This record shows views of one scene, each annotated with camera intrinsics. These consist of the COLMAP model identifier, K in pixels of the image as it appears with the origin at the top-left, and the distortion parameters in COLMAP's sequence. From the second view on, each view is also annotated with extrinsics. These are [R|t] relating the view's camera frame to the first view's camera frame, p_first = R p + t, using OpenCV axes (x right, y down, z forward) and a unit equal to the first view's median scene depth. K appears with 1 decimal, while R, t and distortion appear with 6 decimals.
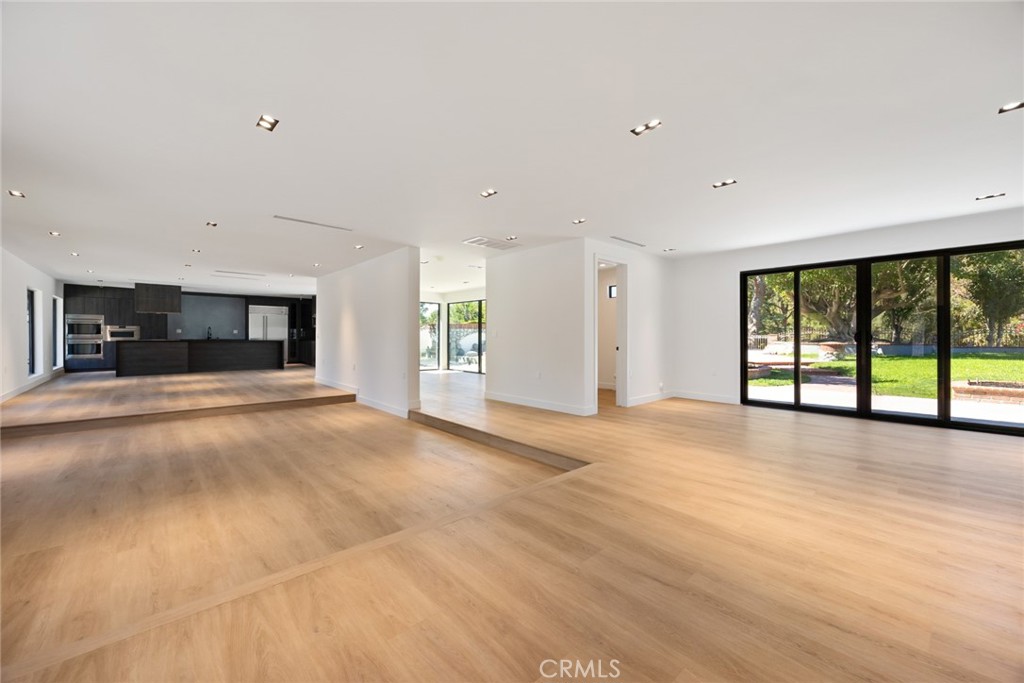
lens RADIAL K [[397.8, 0, 509.1], [0, 397.8, 337.9], [0, 0, 1]] dist [-0.002910, 0.000251]
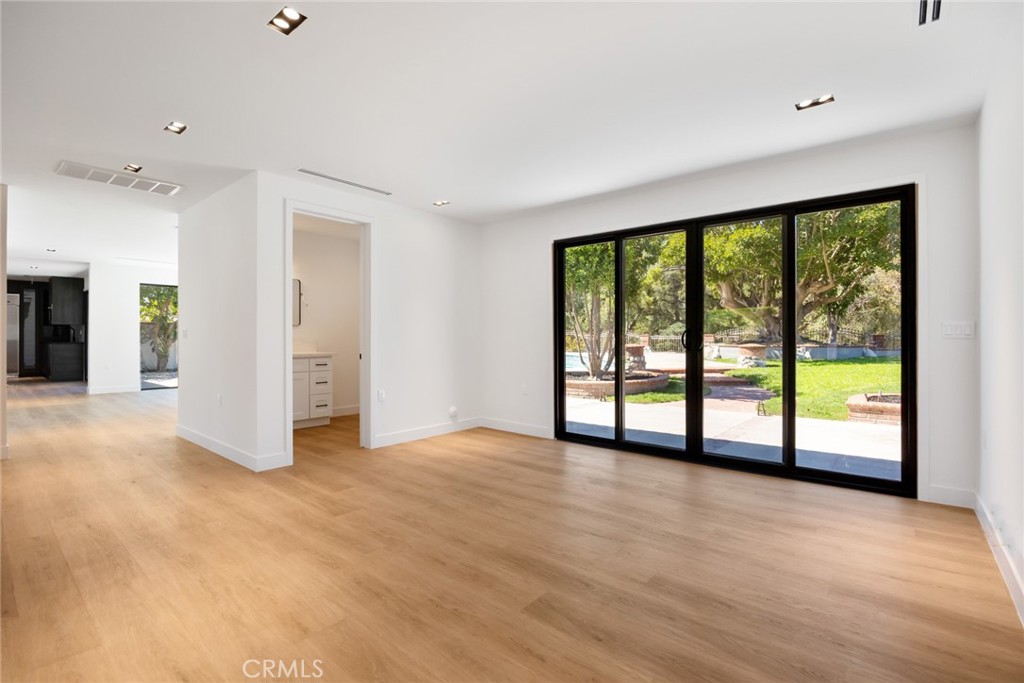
lens RADIAL K [[472.0, 0, 516.0], [0, 472.0, 336.1], [0, 0, 1]] dist [-0.000053, 0.000002]
pose [[0.990342, -0.001212, 0.138639, 0.234150], [0.002296, 0.999968, -0.007658, 0.000573], [-0.138626, 0.007903, 0.990313, 0.125298]]
